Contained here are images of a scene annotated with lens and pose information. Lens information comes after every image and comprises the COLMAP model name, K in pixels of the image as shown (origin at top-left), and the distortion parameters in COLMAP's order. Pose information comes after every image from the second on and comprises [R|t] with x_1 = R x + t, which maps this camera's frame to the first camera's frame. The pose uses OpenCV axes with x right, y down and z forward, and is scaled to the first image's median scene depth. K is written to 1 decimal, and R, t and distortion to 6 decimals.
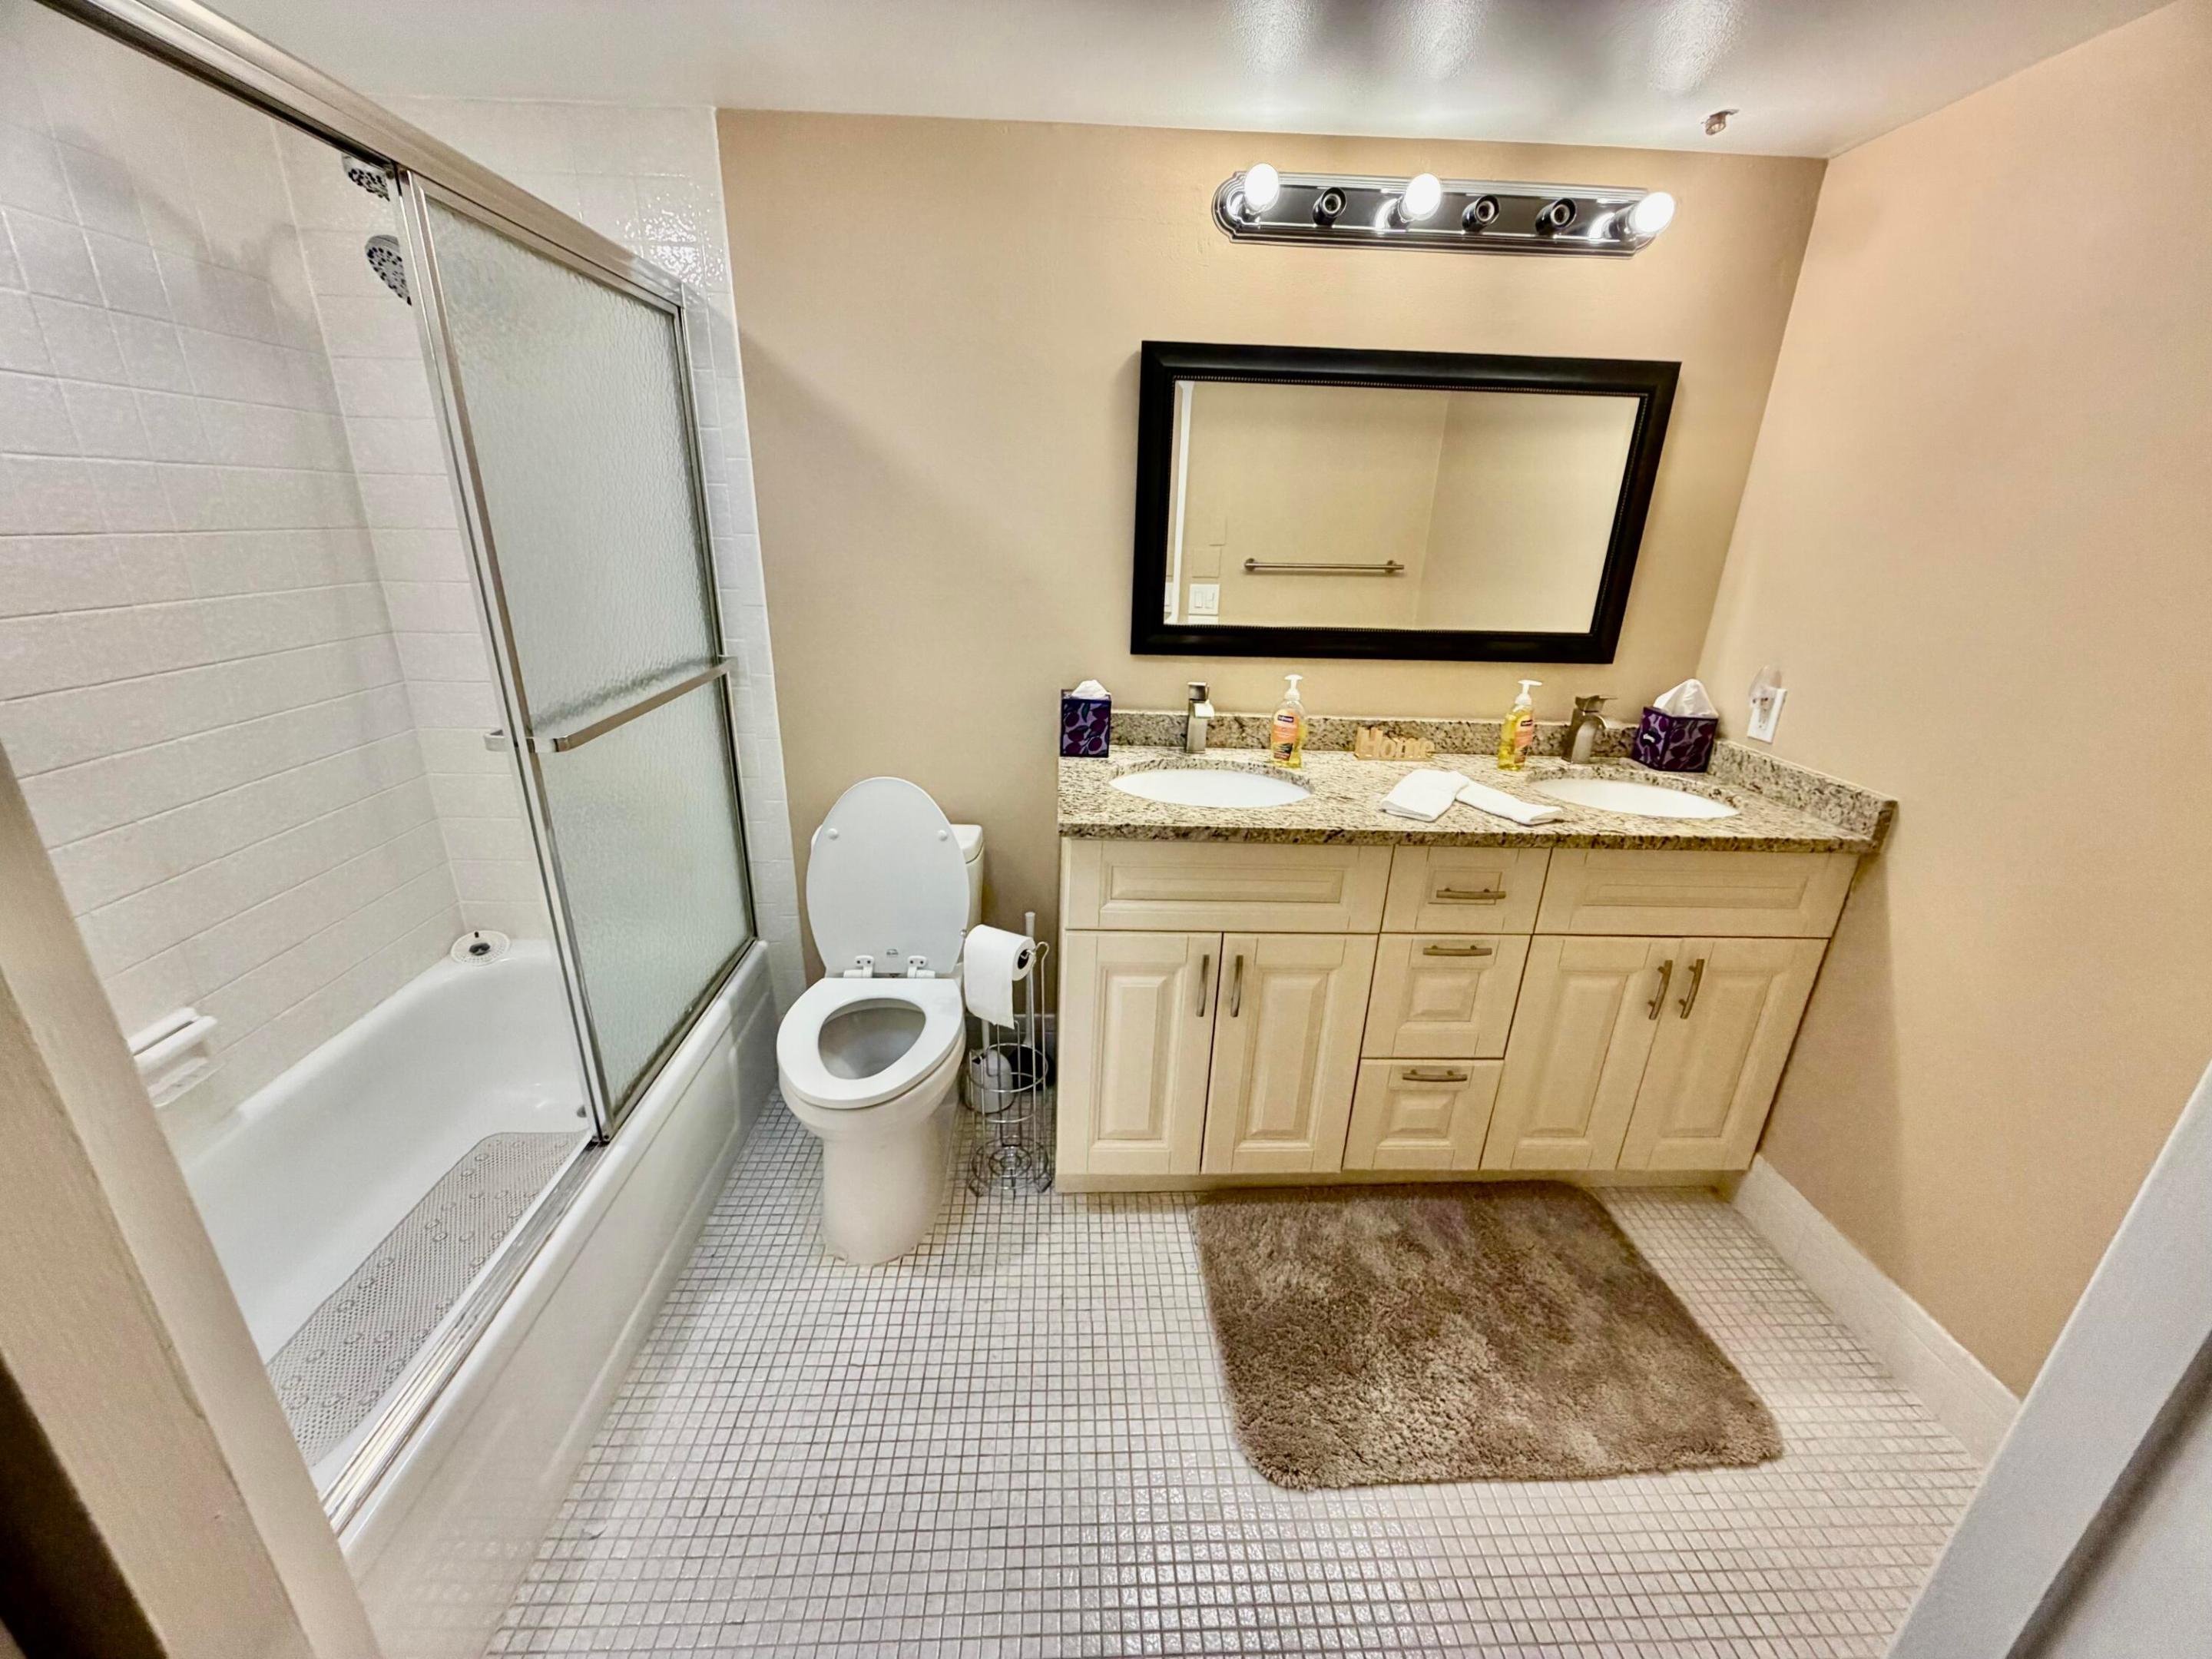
lens RADIAL K [[875.3, 0, 1106.0], [0, 875.3, 829.5], [0, 0, 1]] dist [-0.001535, 0.000320]
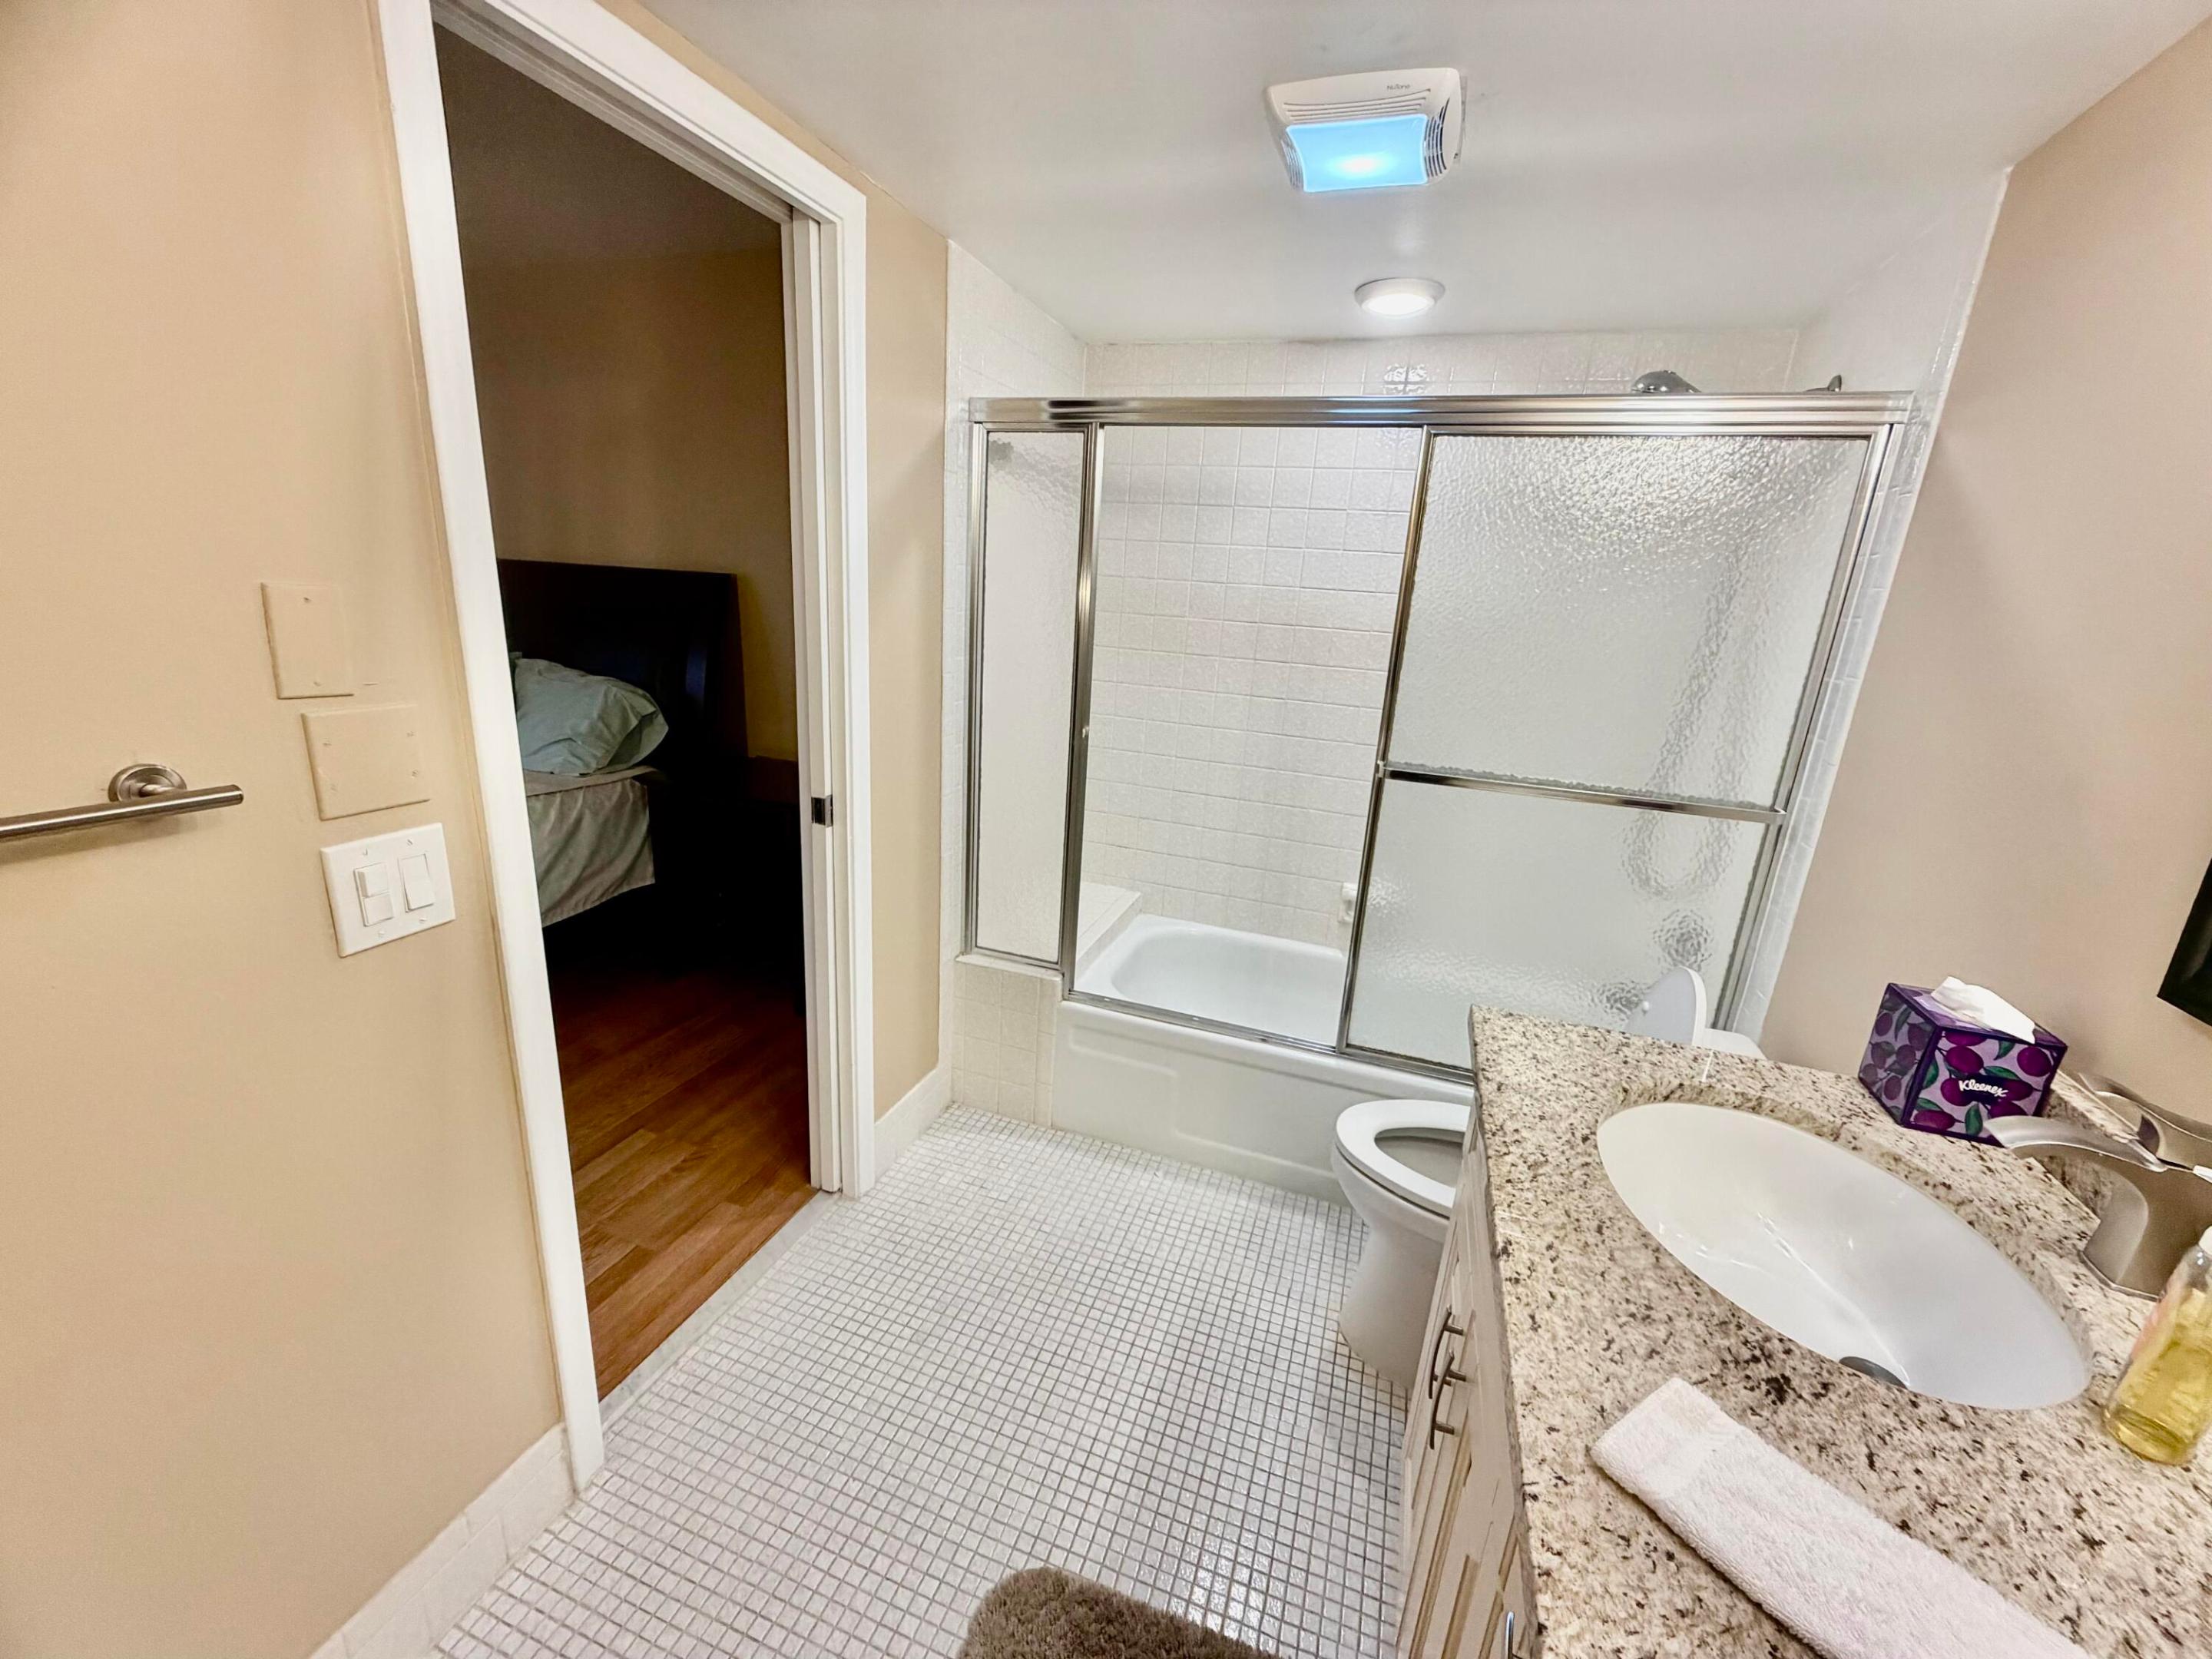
lens RADIAL K [[875.3, 0, 1106.0], [0, 875.3, 829.5], [0, 0, 1]] dist [-0.001535, 0.000320]
pose [[-0.368211, 0.200803, -0.907799, 0.816951], [-0.386885, 0.854756, 0.345994, -0.312072], [0.845423, 0.478613, -0.237043, 0.908772]]
